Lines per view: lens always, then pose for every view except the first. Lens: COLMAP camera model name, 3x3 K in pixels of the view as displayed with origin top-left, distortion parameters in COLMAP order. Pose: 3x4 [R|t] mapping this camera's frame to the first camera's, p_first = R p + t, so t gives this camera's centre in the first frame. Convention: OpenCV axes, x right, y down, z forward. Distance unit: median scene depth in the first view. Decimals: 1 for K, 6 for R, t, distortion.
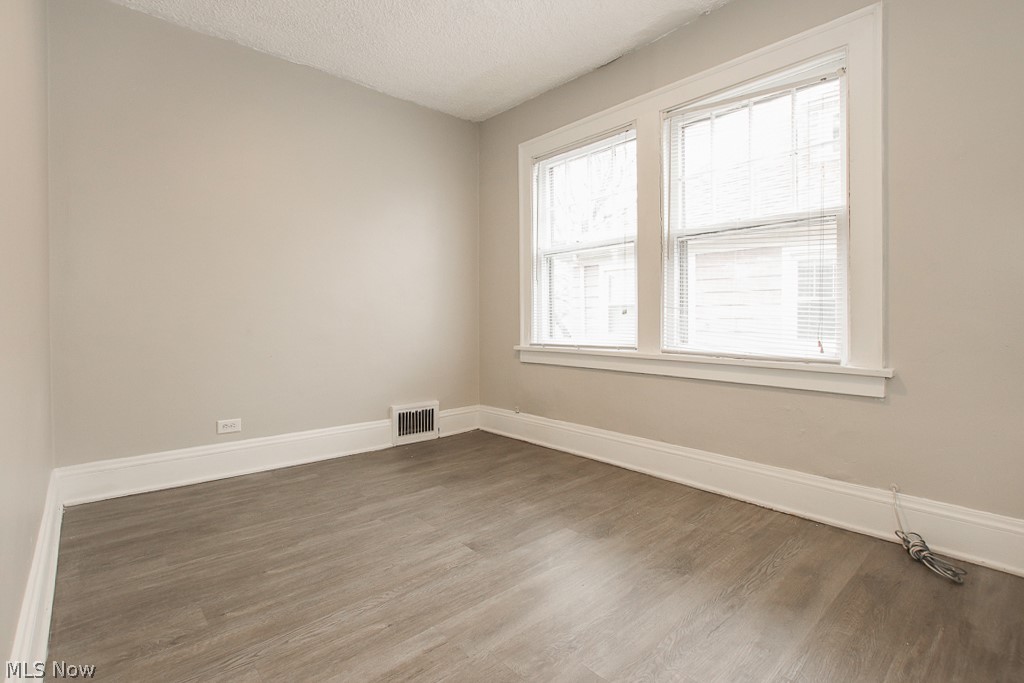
lens RADIAL K [[488.7, 0, 511.1], [0, 488.7, 335.3], [0, 0, 1]] dist [-0.016119, 0.001468]
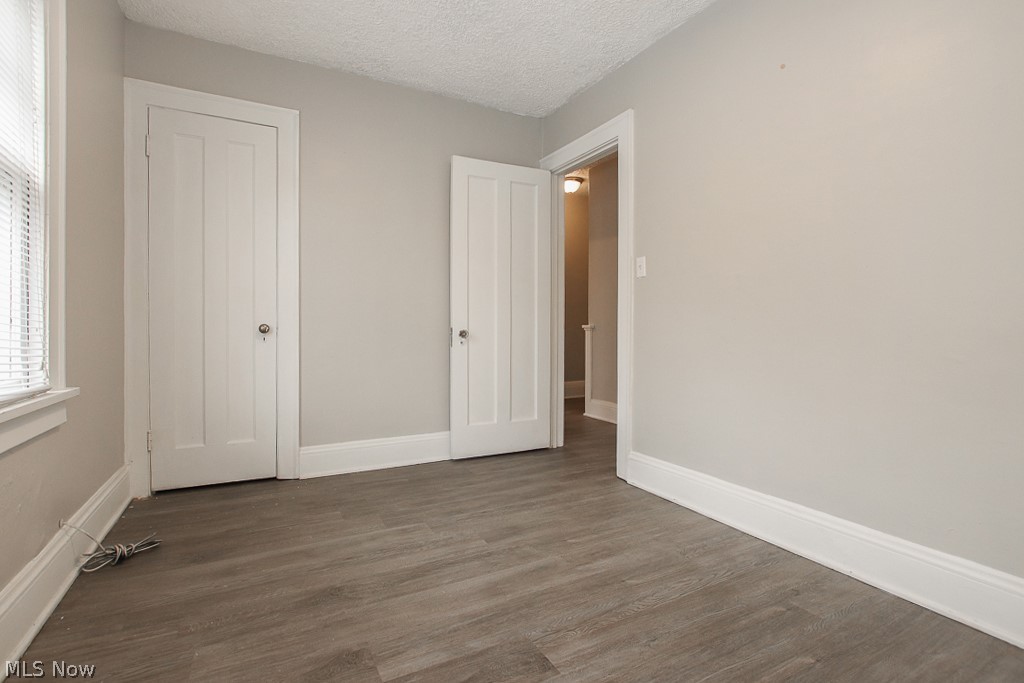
lens RADIAL K [[488.7, 0, 507.4], [0, 488.7, 334.9], [0, 0, 1]] dist [-0.016119, 0.001468]
pose [[-0.971839, -0.008496, 0.235491, -0.210613], [0.003122, 0.998798, 0.048918, -0.070215], [-0.235624, 0.048276, -0.970645, 1.882630]]
